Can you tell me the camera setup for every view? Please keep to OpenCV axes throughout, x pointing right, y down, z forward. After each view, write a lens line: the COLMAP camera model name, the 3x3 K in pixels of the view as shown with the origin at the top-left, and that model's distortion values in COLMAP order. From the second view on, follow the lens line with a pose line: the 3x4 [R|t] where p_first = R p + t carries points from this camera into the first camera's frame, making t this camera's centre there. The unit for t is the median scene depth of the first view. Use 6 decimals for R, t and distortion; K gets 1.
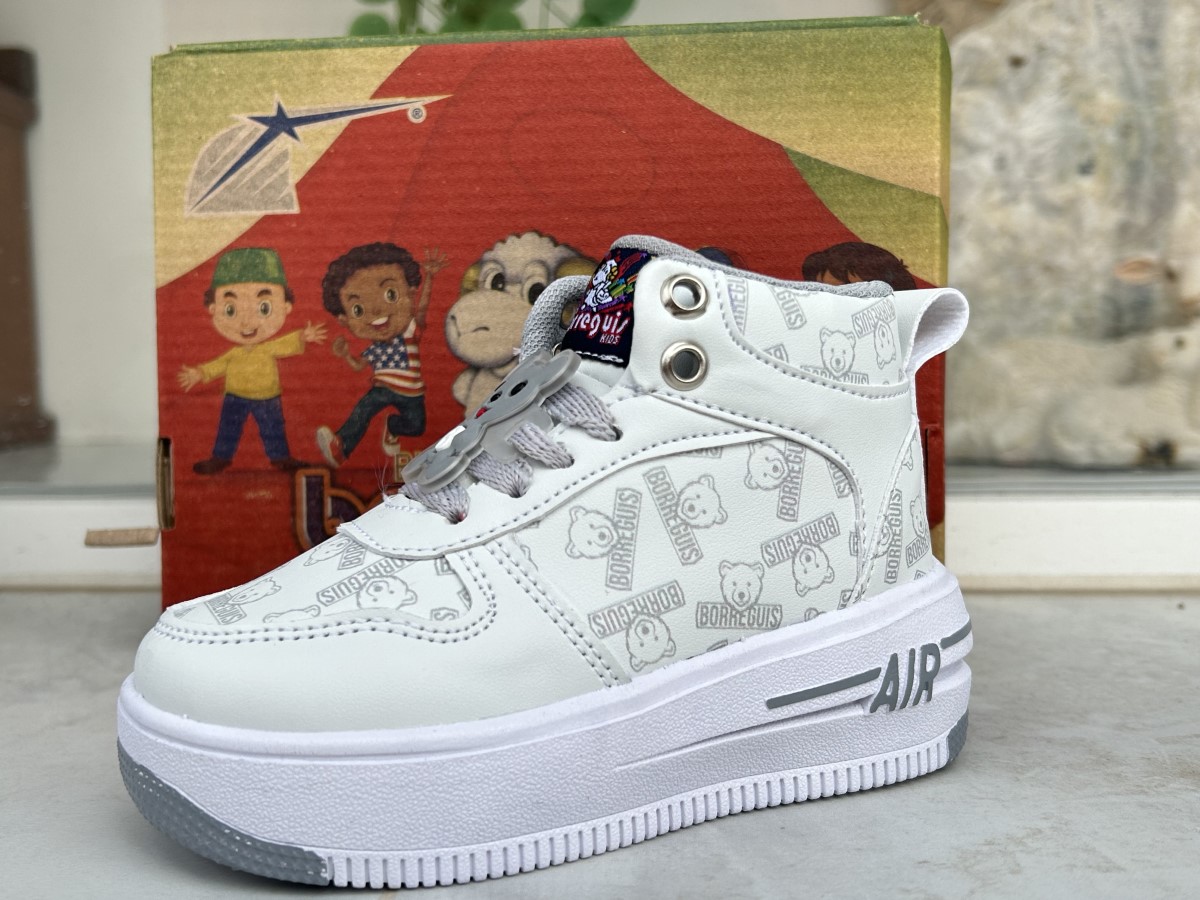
lens RADIAL K [[1262.4, 0, 596.1], [0, 1262.4, 457.4], [0, 0, 1]] dist [0.009558, 0.000000]
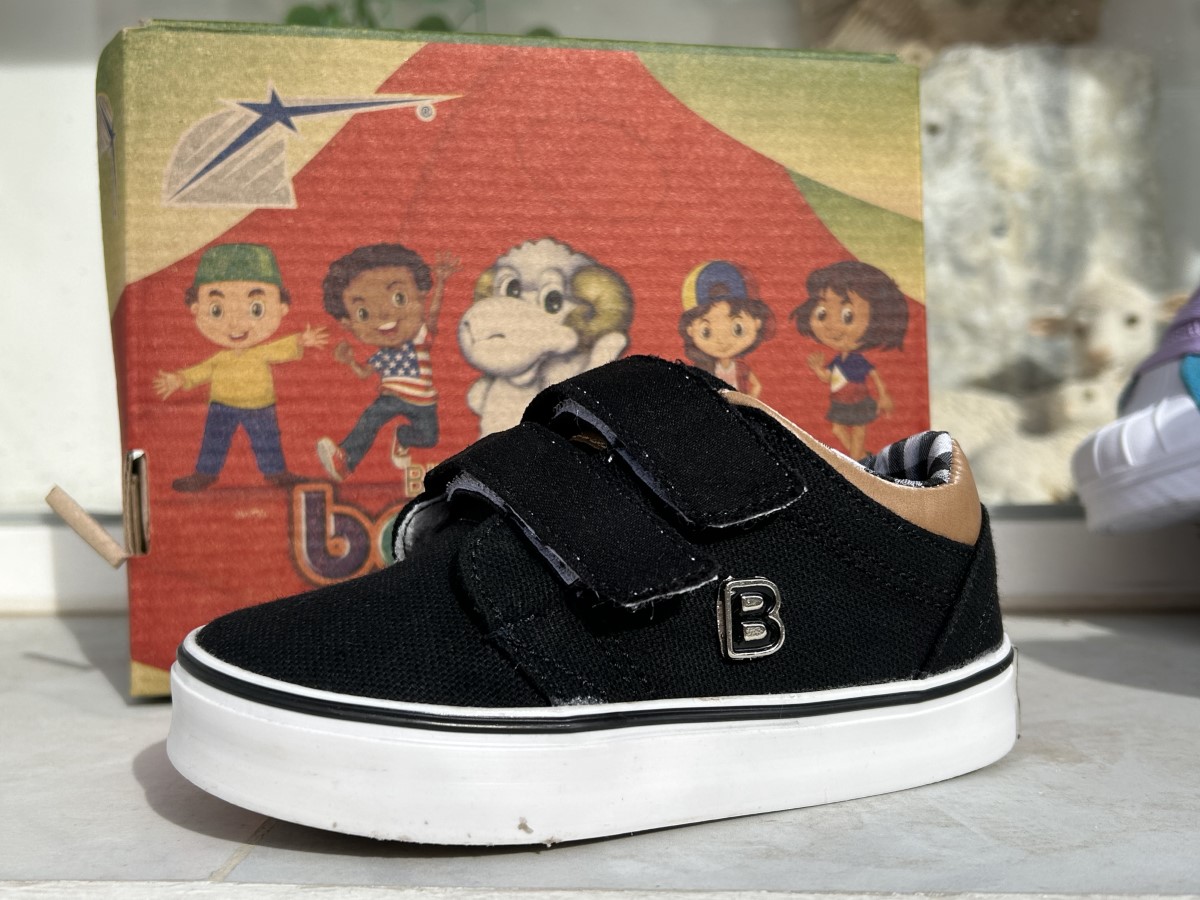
lens RADIAL K [[1262.4, 0, 600.5], [0, 1262.4, 458.5], [0, 0, 1]] dist [0.009558, 0.000000]
pose [[0.956952, -0.005600, 0.290193, -0.292516], [0.021732, 0.998390, -0.052397, 0.043701], [-0.289433, 0.056448, 0.955533, 0.058683]]
